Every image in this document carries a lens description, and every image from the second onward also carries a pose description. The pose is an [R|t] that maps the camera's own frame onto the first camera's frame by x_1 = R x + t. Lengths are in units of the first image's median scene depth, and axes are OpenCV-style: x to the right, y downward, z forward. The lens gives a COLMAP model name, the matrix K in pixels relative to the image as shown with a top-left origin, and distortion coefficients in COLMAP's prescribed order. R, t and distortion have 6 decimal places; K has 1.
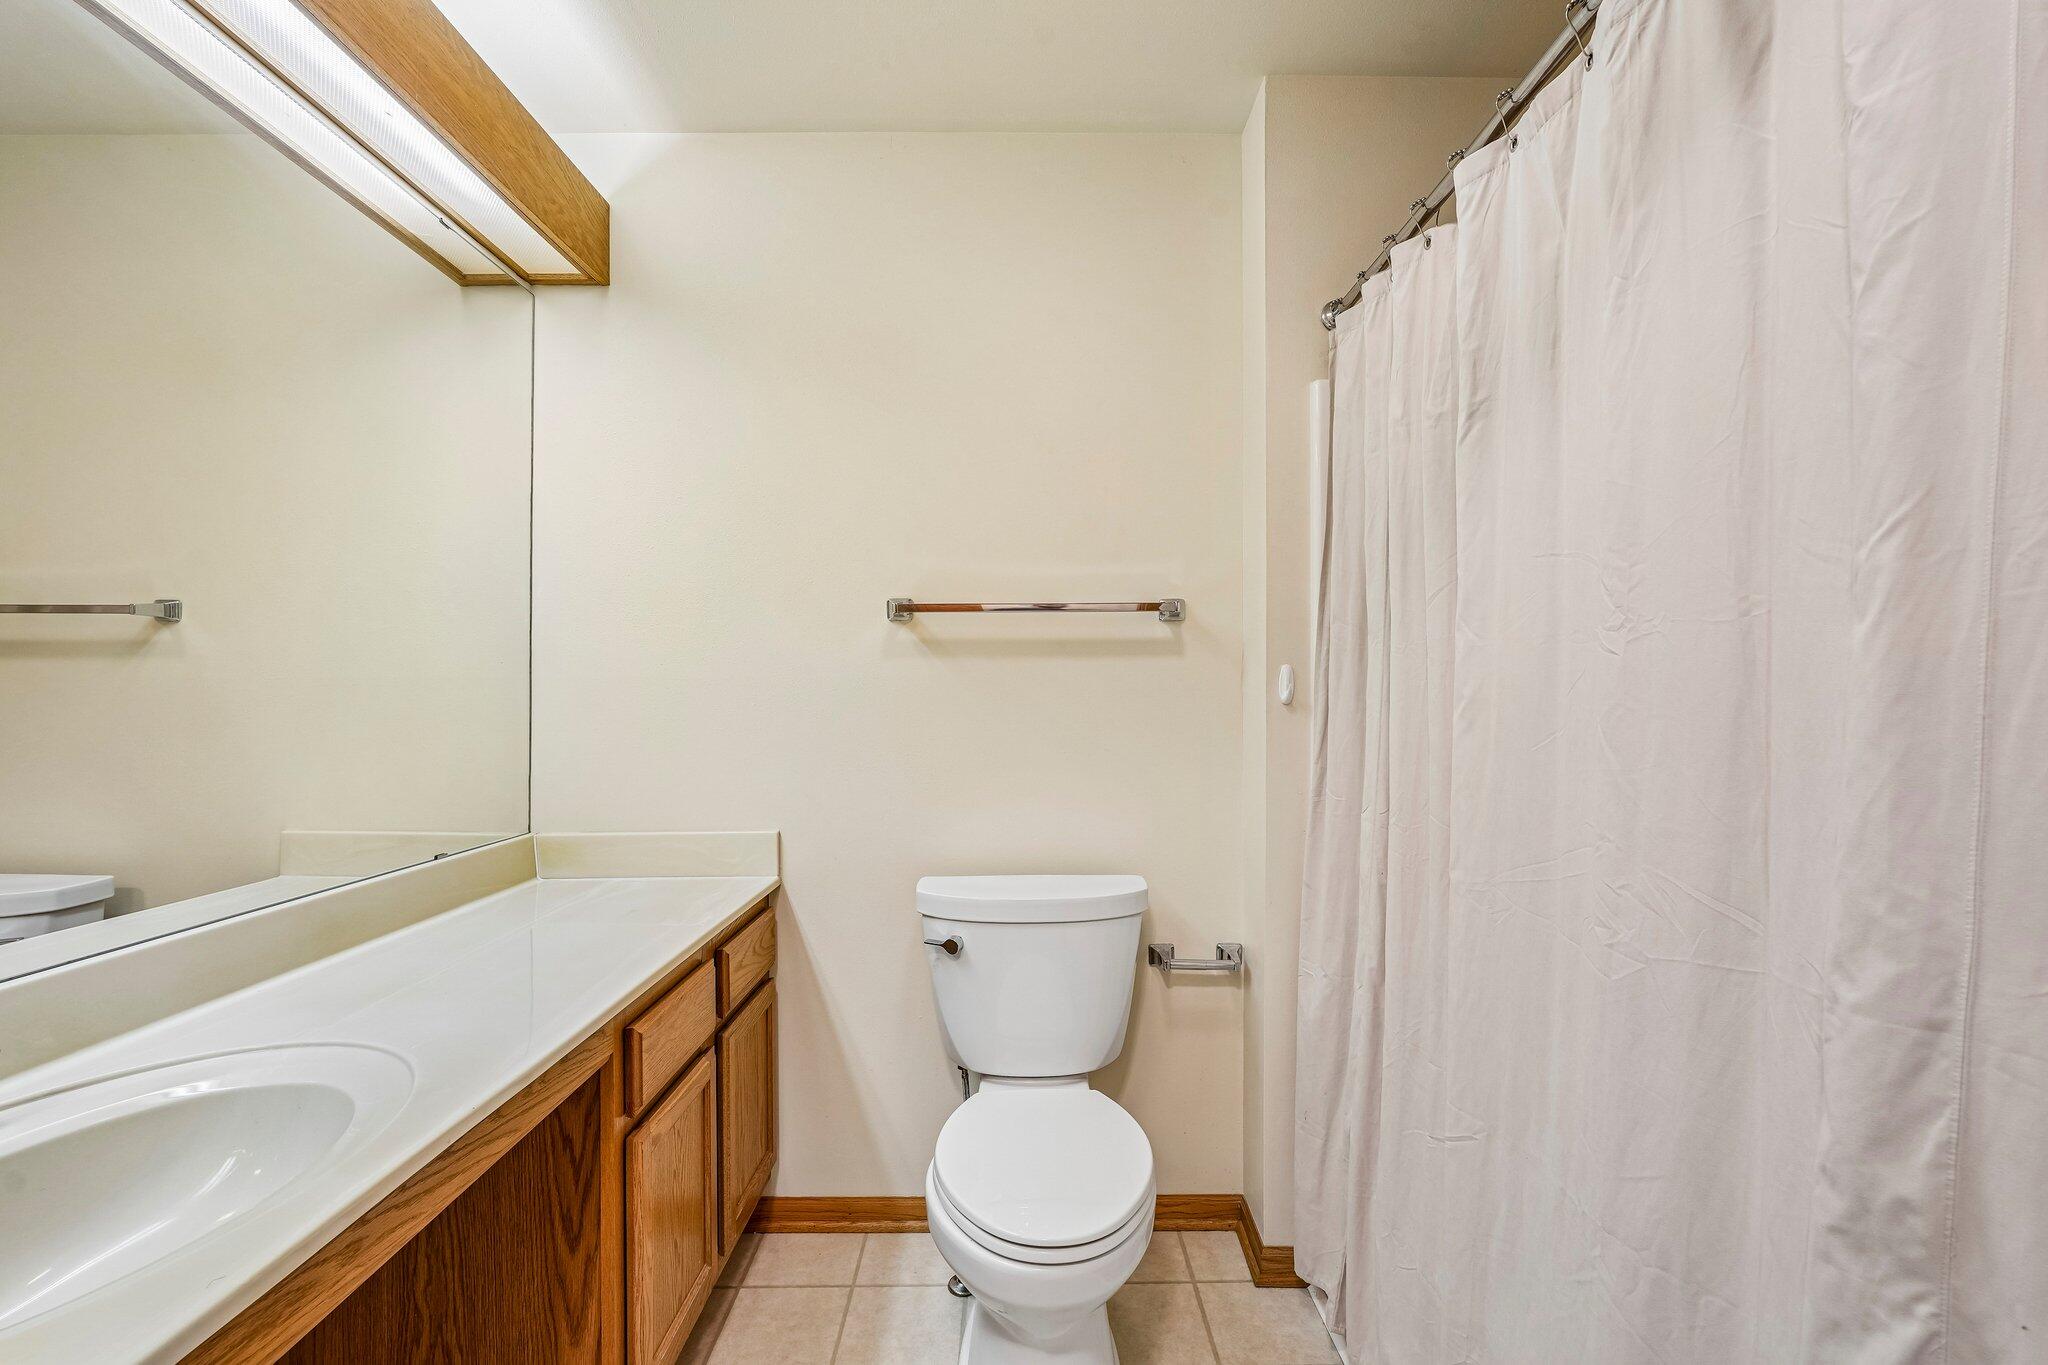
lens RADIAL K [[836.8, 0, 1032.4], [0, 836.8, 700.0], [0, 0, 1]] dist [-0.000257, 0.000318]
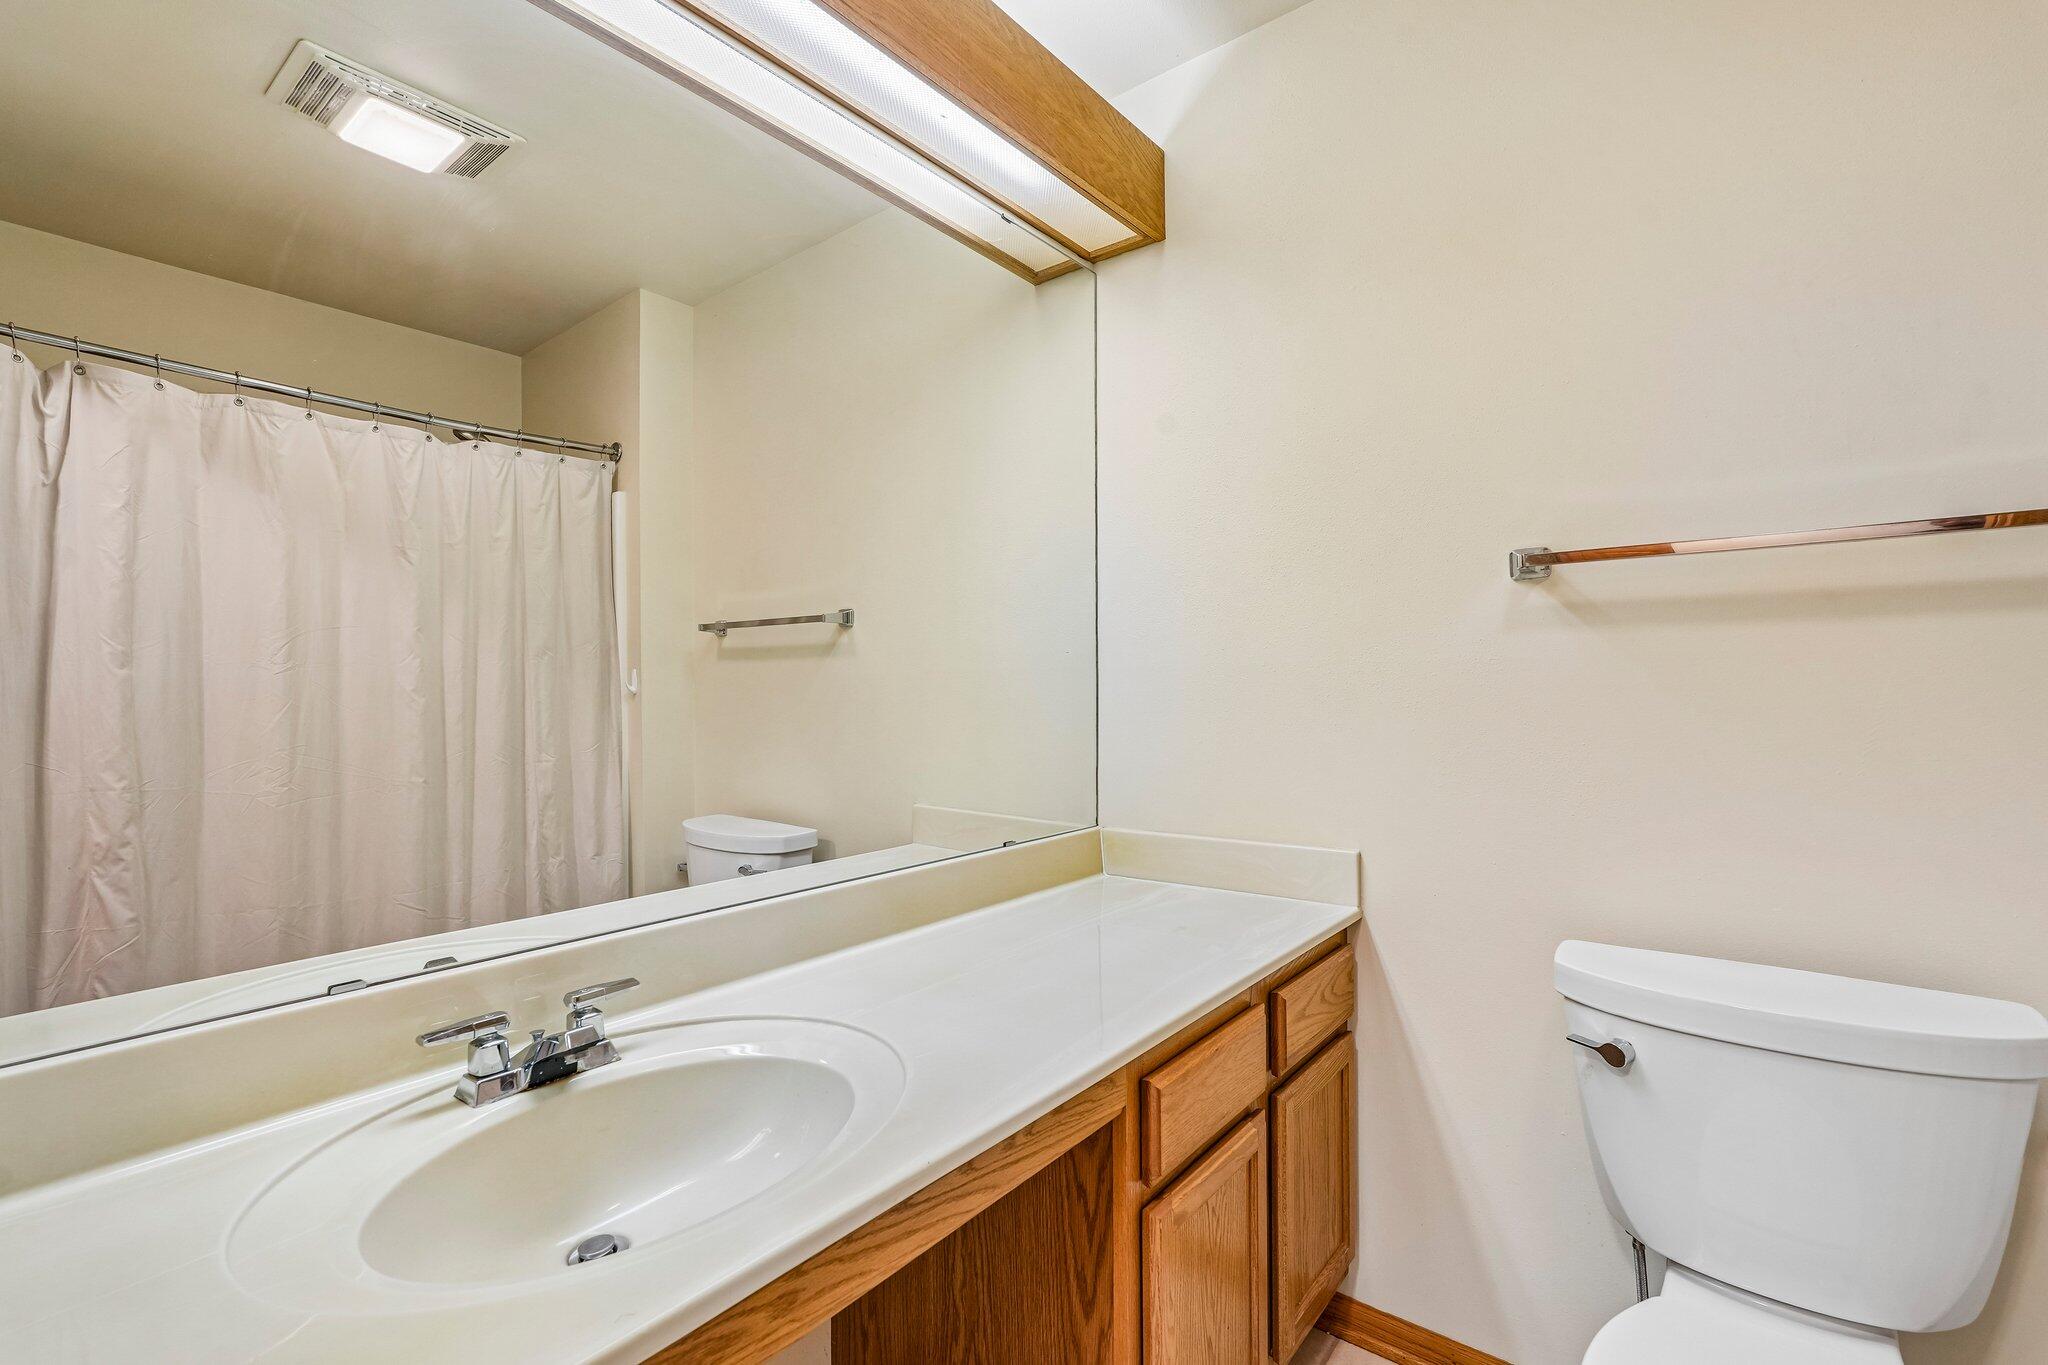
lens RADIAL K [[884.5, 0, 1008.6], [0, 884.5, 693.1], [0, 0, 1]] dist [-0.009842, 0.000315]
pose [[0.759236, -0.000559, -0.650815, -0.007250], [0.002443, 0.999995, 0.001991, 0.001384], [0.650811, -0.003102, 0.759234, 0.181982]]
